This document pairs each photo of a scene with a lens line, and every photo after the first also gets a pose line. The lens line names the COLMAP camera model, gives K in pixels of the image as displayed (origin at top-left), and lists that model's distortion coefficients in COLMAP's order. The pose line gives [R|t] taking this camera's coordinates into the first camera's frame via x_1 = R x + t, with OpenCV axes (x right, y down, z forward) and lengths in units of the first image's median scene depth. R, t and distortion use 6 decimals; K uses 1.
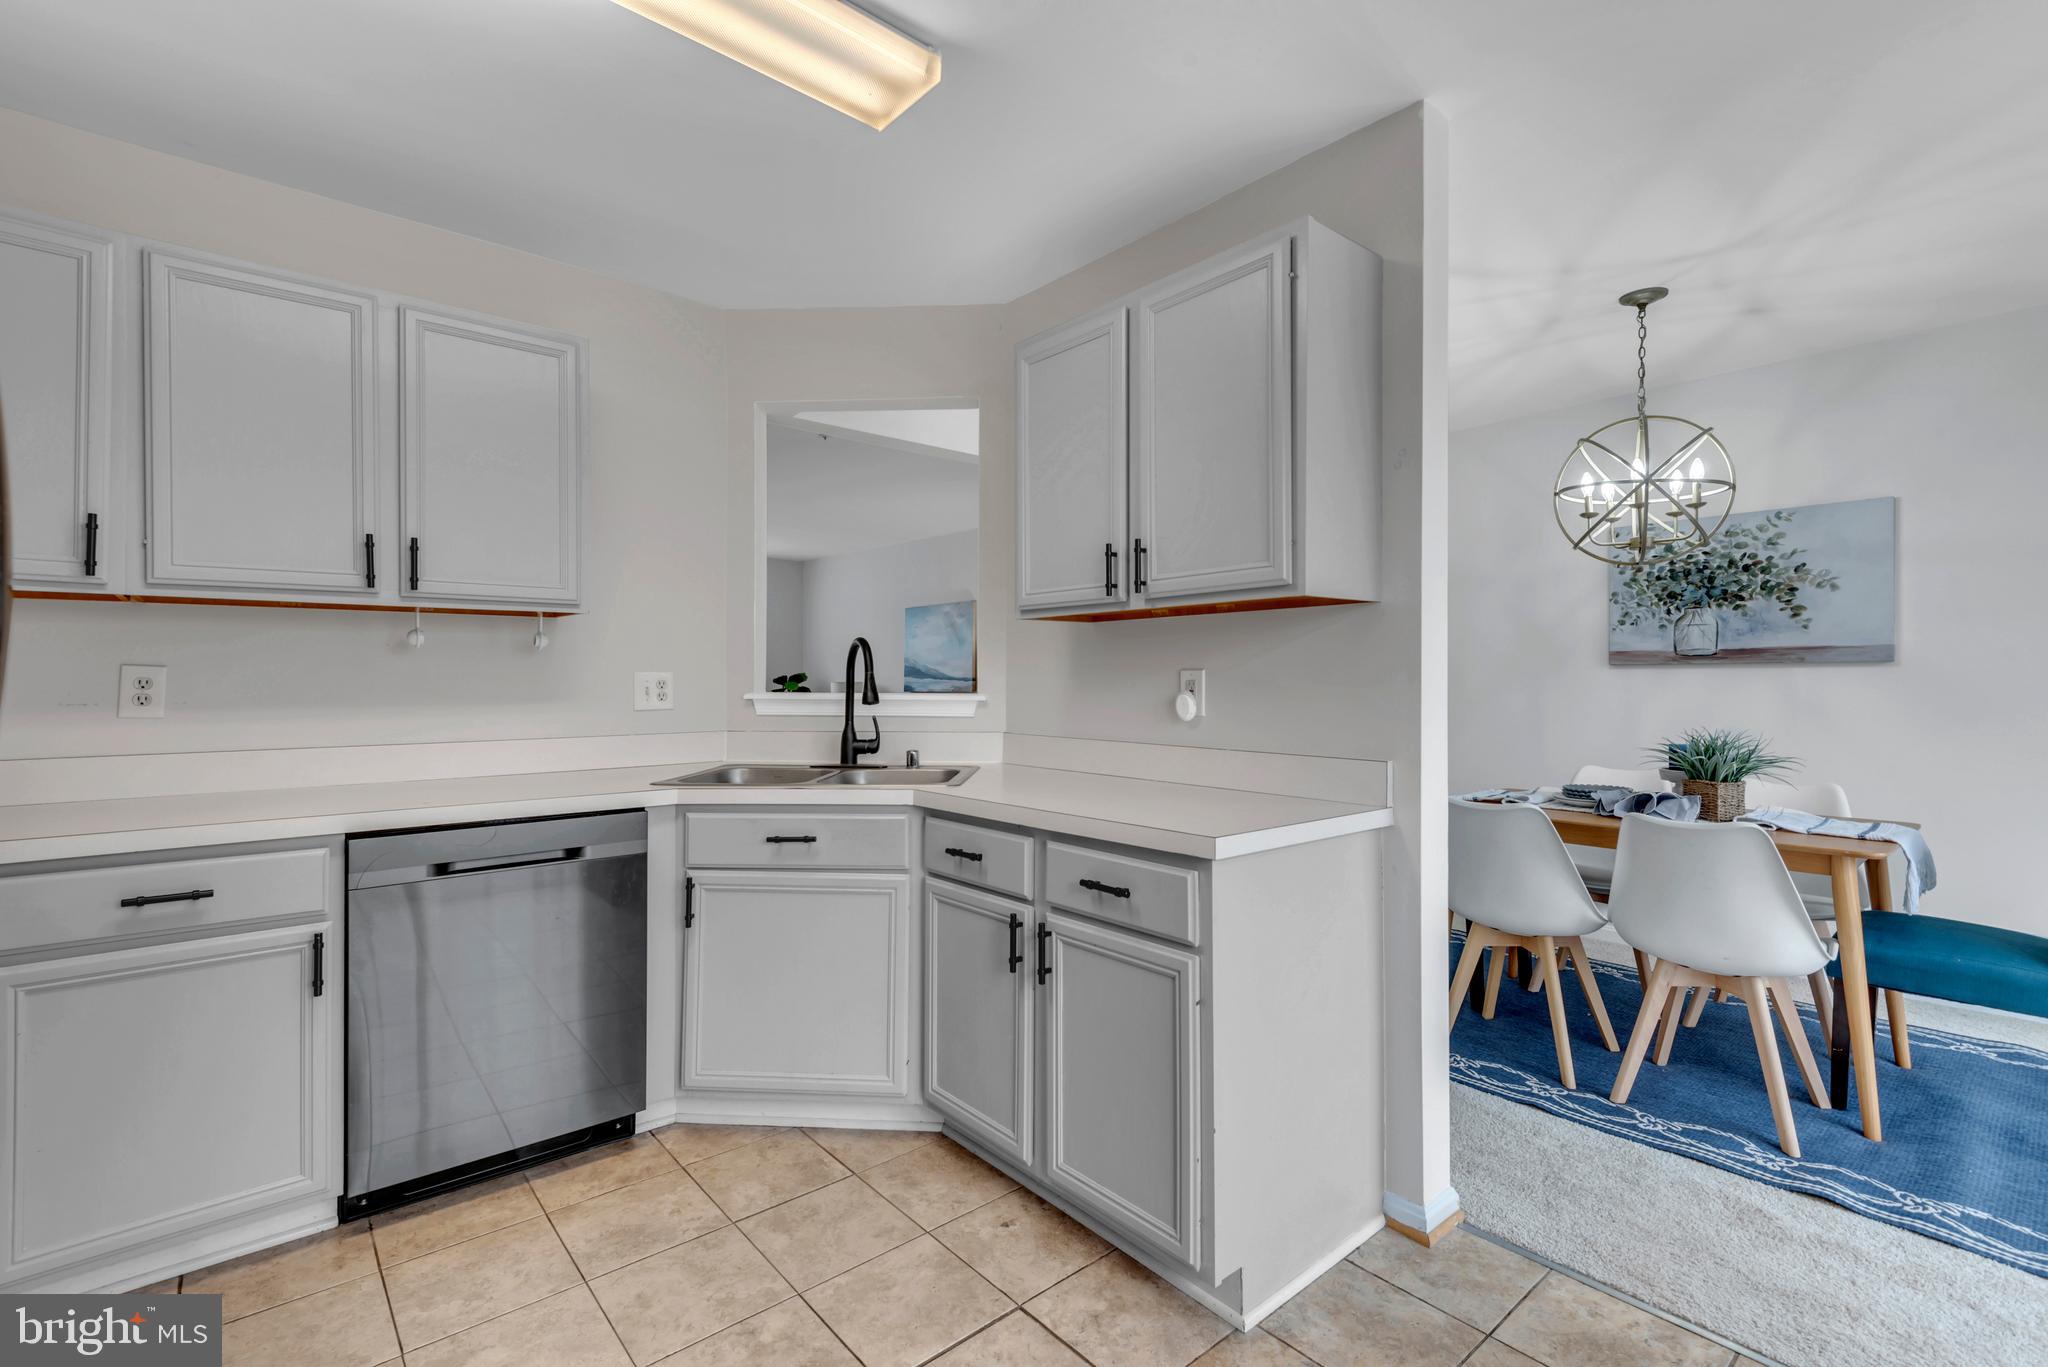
lens RADIAL K [[911.0, 0, 1016.1], [0, 911.0, 673.8], [0, 0, 1]] dist [0.030714, -0.018807]
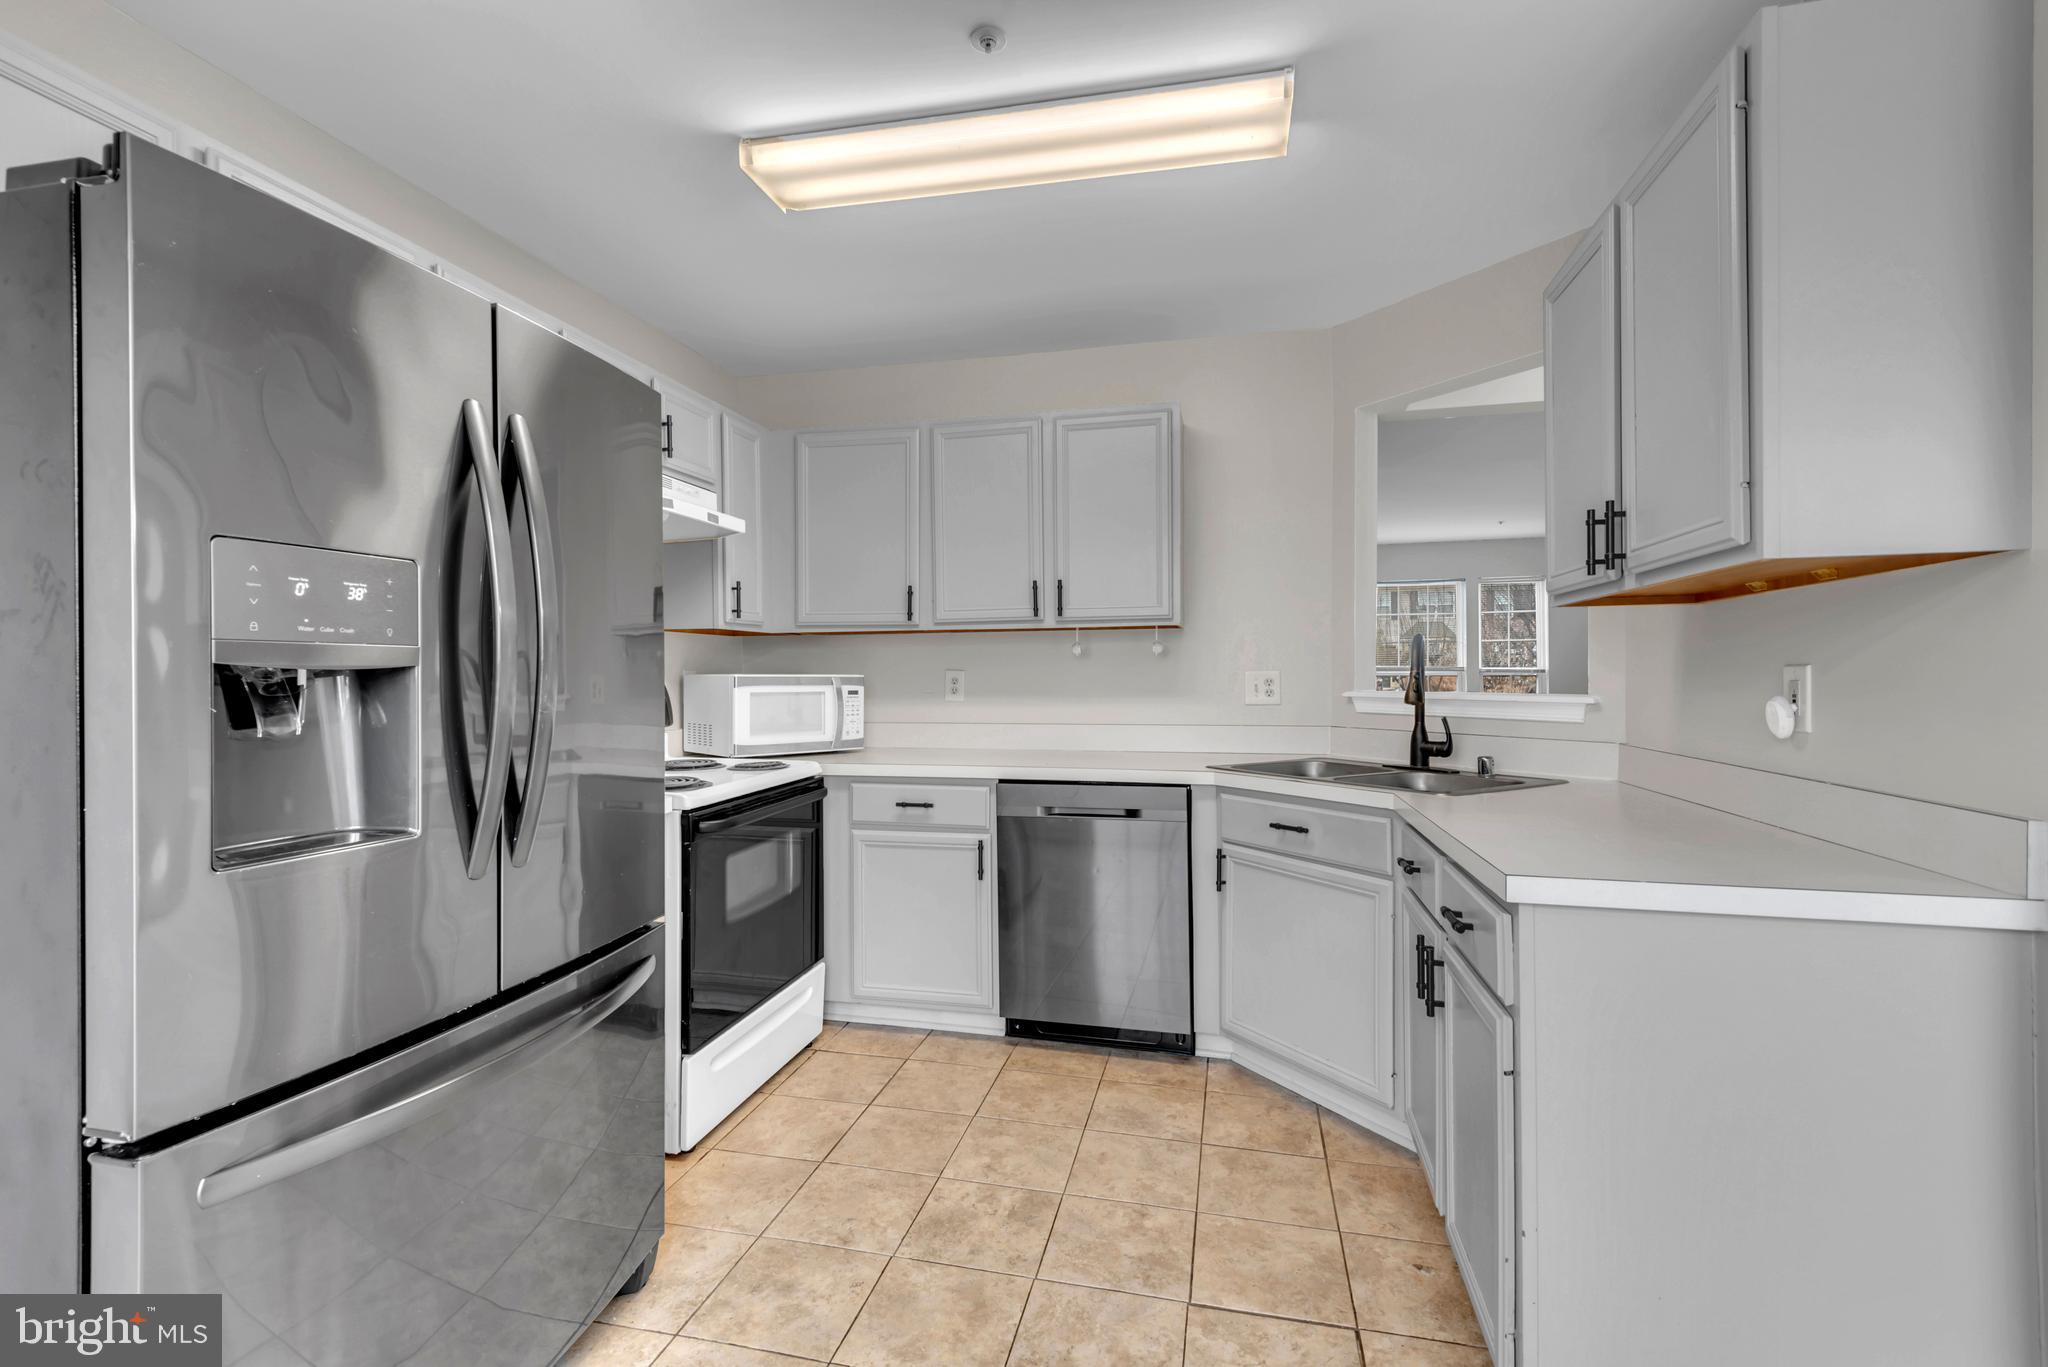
lens RADIAL K [[906.1, 0, 1011.3], [0, 906.1, 670.8], [0, 0, 1]] dist [0.032430, -0.031698]
pose [[0.584414, -0.006212, -0.811432, 0.454130], [0.008440, 0.999963, -0.001577, -0.004501], [0.811412, -0.005927, 0.584445, 0.117737]]
